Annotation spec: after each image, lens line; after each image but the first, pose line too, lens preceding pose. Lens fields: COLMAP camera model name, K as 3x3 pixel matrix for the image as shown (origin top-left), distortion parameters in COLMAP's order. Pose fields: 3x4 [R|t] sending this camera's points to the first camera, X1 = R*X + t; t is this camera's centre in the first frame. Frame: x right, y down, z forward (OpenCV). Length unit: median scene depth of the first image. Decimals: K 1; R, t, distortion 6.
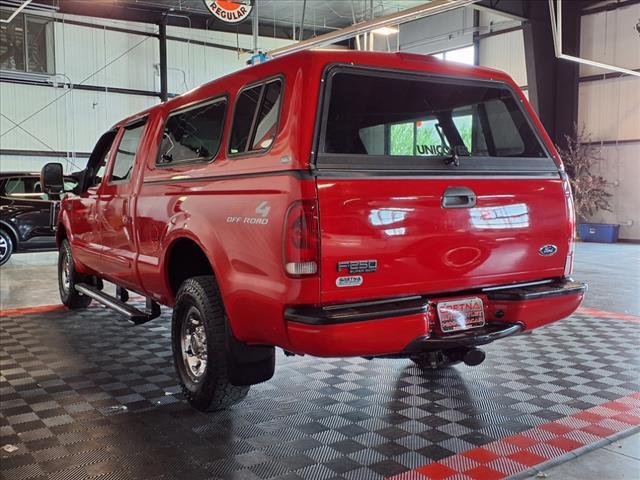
lens RADIAL K [[630.3, 0, 320.0], [0, 630.3, 240.0], [0, 0, 1]] dist [0.091414, -0.007646]
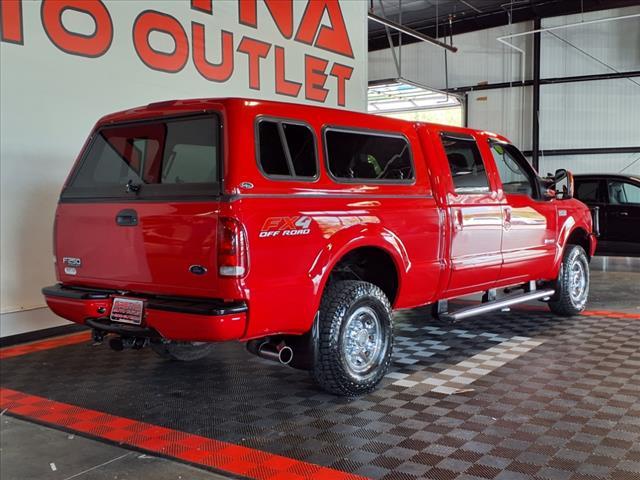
lens RADIAL K [[754.5, 0, 320.0], [0, 754.5, 240.0], [0, 0, 1]] dist [0.064096, -0.006119]
pose [[0.321298, 0.048126, -0.945755, 1.236306], [-0.057259, 0.997868, 0.031325, -0.063899], [0.945246, 0.044088, 0.323368, 0.611177]]
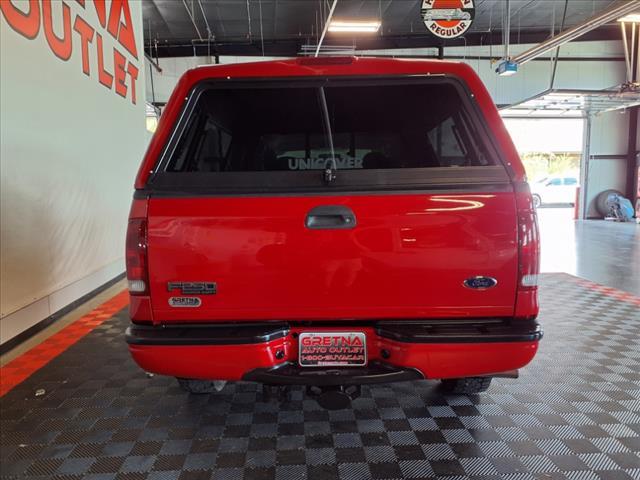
lens RADIAL K [[536.1, 0, 320.0], [0, 536.1, 240.0], [0, 0, 1]] dist [-0.012206, 0.009101]
pose [[0.849585, 0.038365, -0.526054, 0.418200], [-0.027552, 0.999218, 0.028376, -0.038442], [0.526731, -0.009614, 0.849978, 0.251096]]
